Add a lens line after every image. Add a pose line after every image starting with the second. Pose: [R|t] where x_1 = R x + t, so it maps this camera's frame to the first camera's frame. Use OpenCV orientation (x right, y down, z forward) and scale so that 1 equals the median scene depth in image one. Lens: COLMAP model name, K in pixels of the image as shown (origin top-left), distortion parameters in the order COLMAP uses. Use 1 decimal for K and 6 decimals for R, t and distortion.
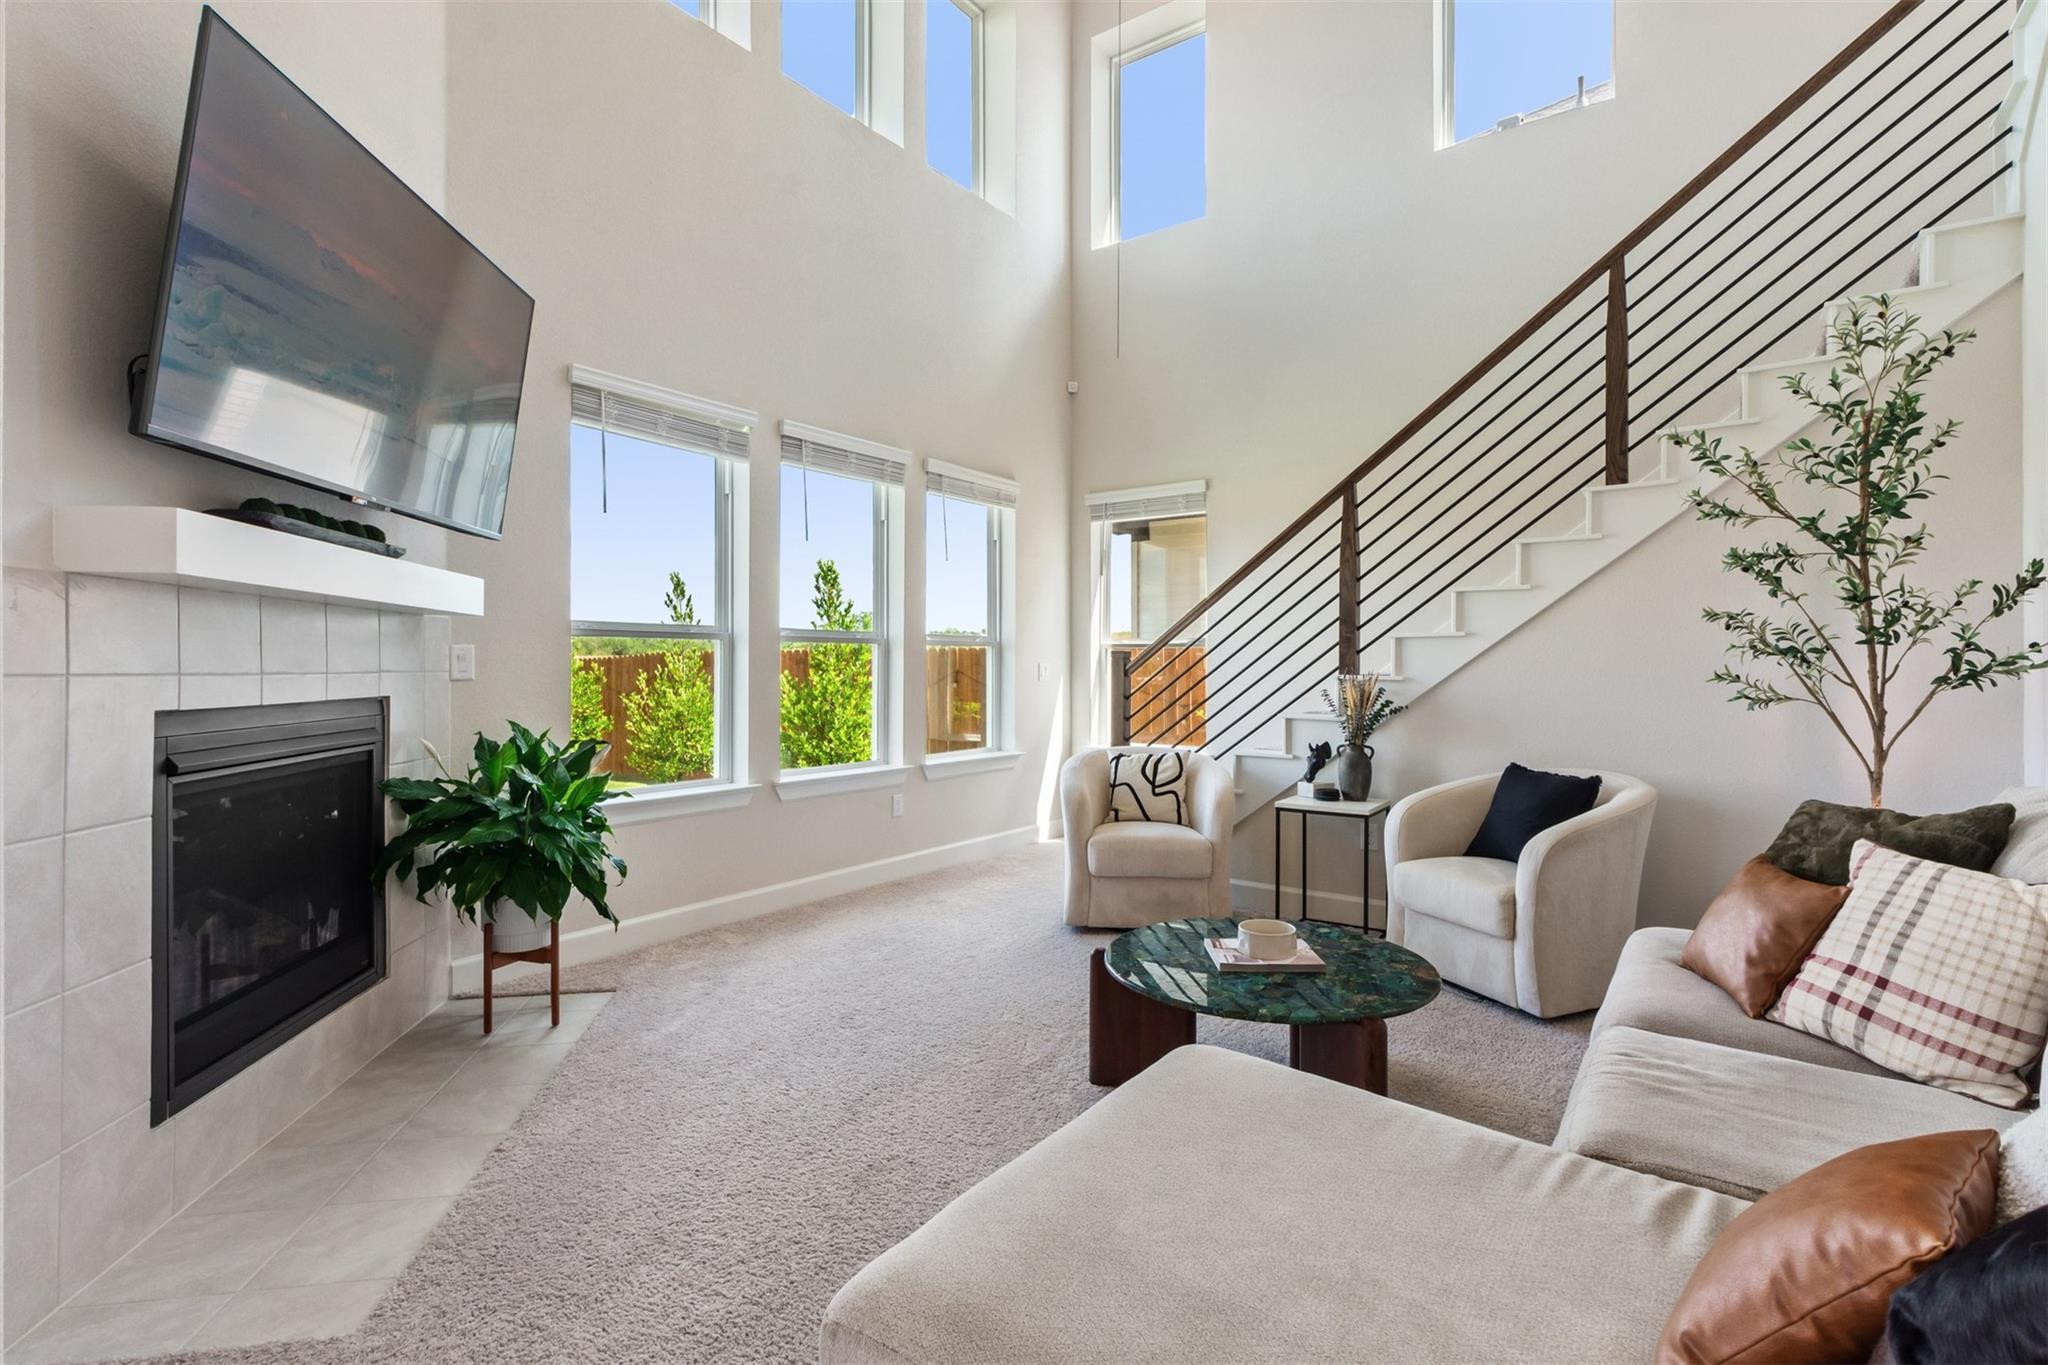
lens RADIAL K [[987.3, 0, 1008.8], [0, 987.3, 662.1], [0, 0, 1]] dist [0.005613, -0.006868]
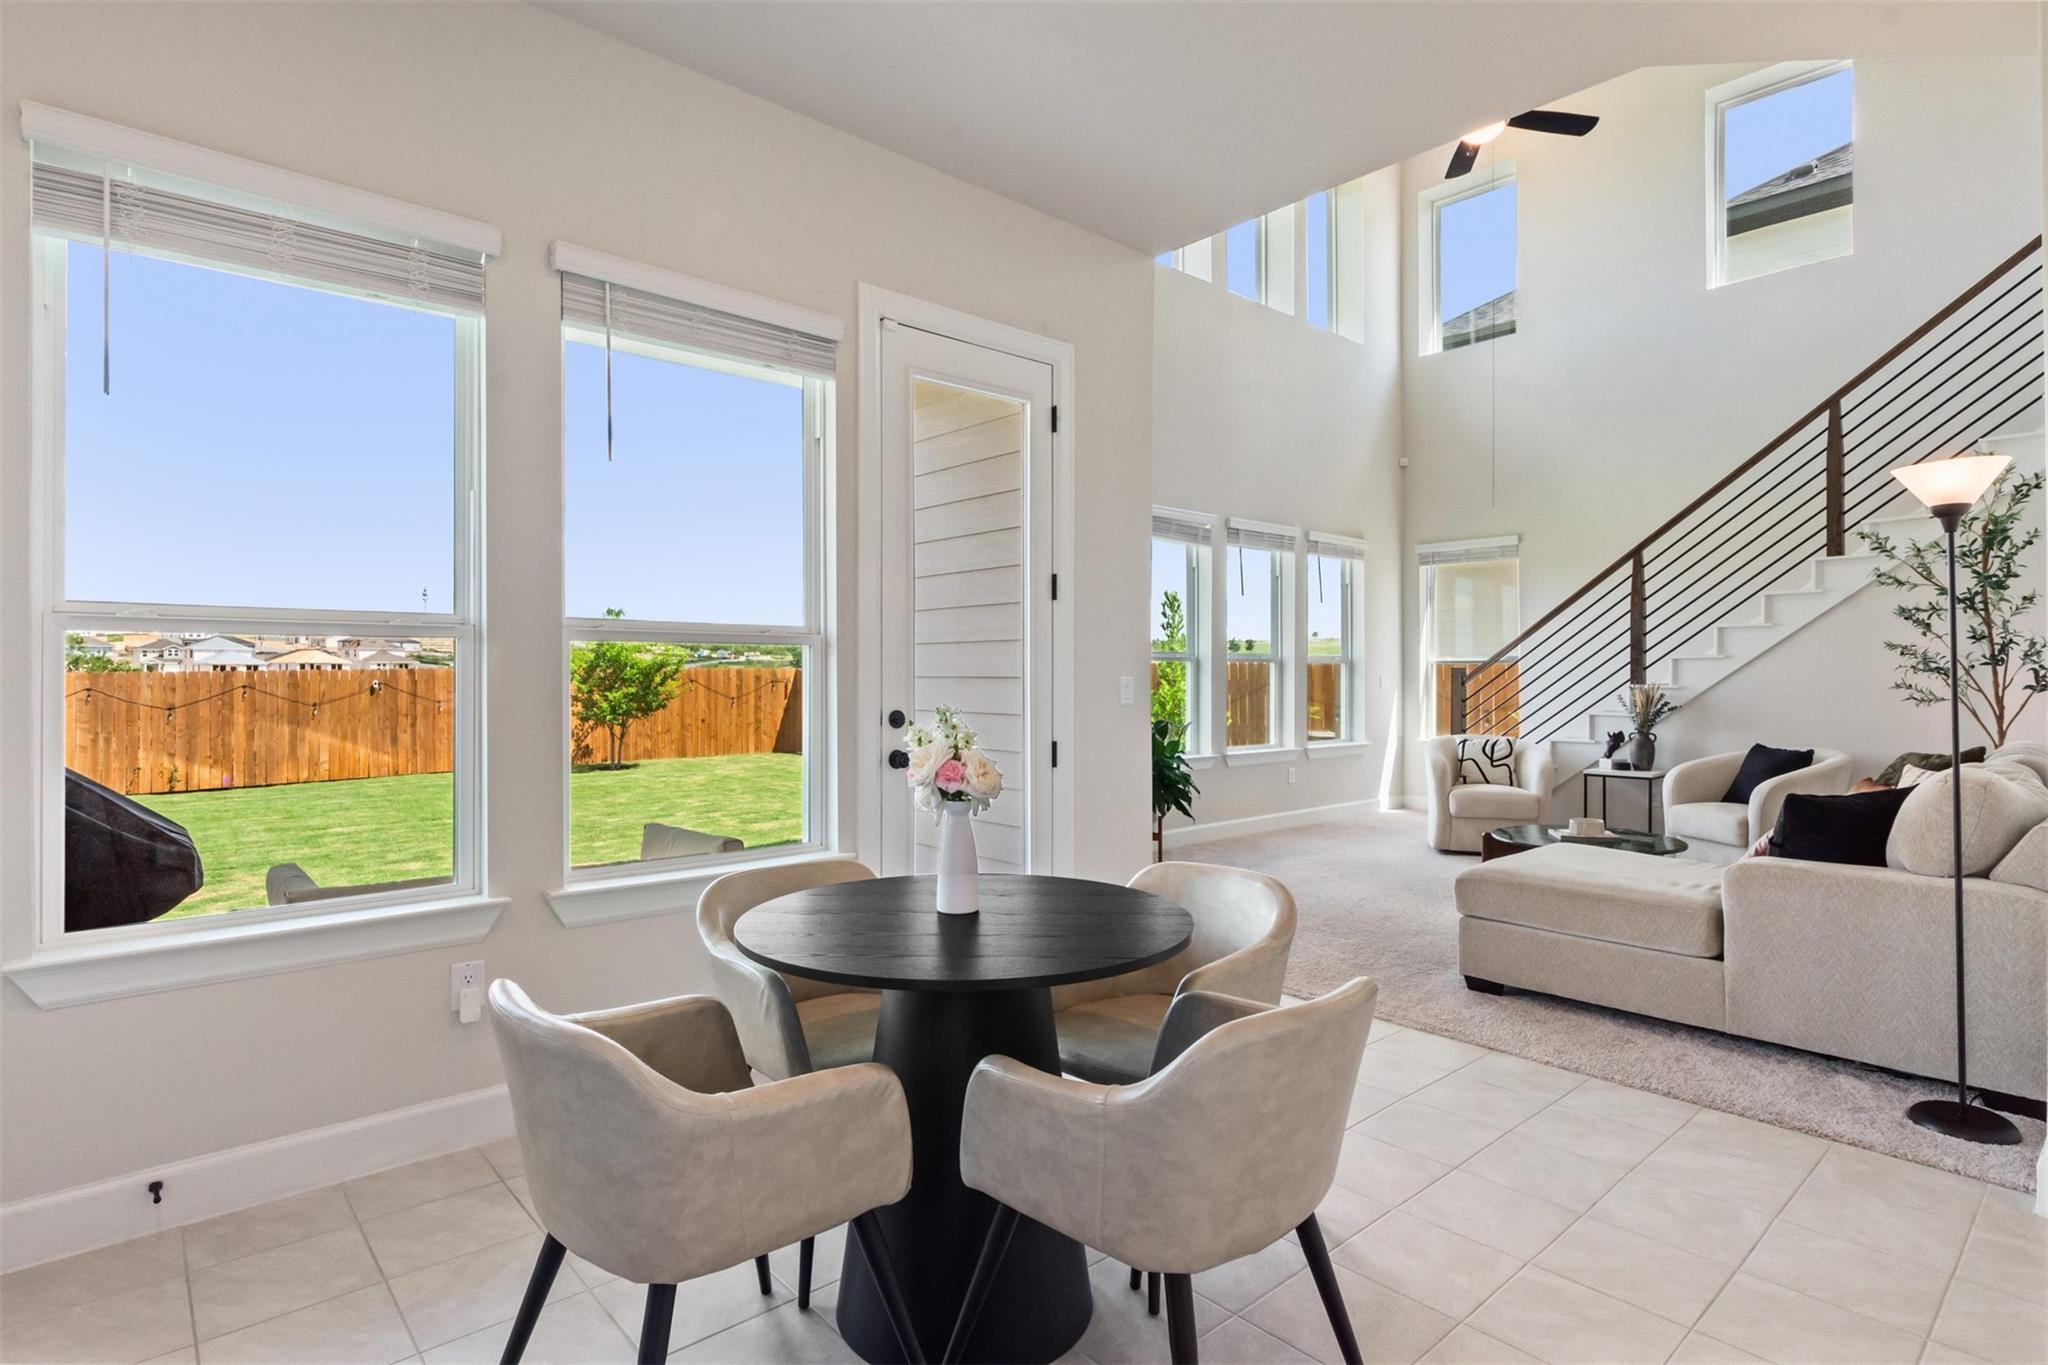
lens RADIAL K [[1042.4, 0, 1023.6], [0, 1042.4, 656.9], [0, 0, 1]] dist [0.003204, -0.000155]
pose [[0.977492, -0.003206, -0.210948, -0.218027], [-0.000168, 0.999872, -0.015975, -0.003109], [0.210972, 0.015651, 0.977367, -0.703254]]
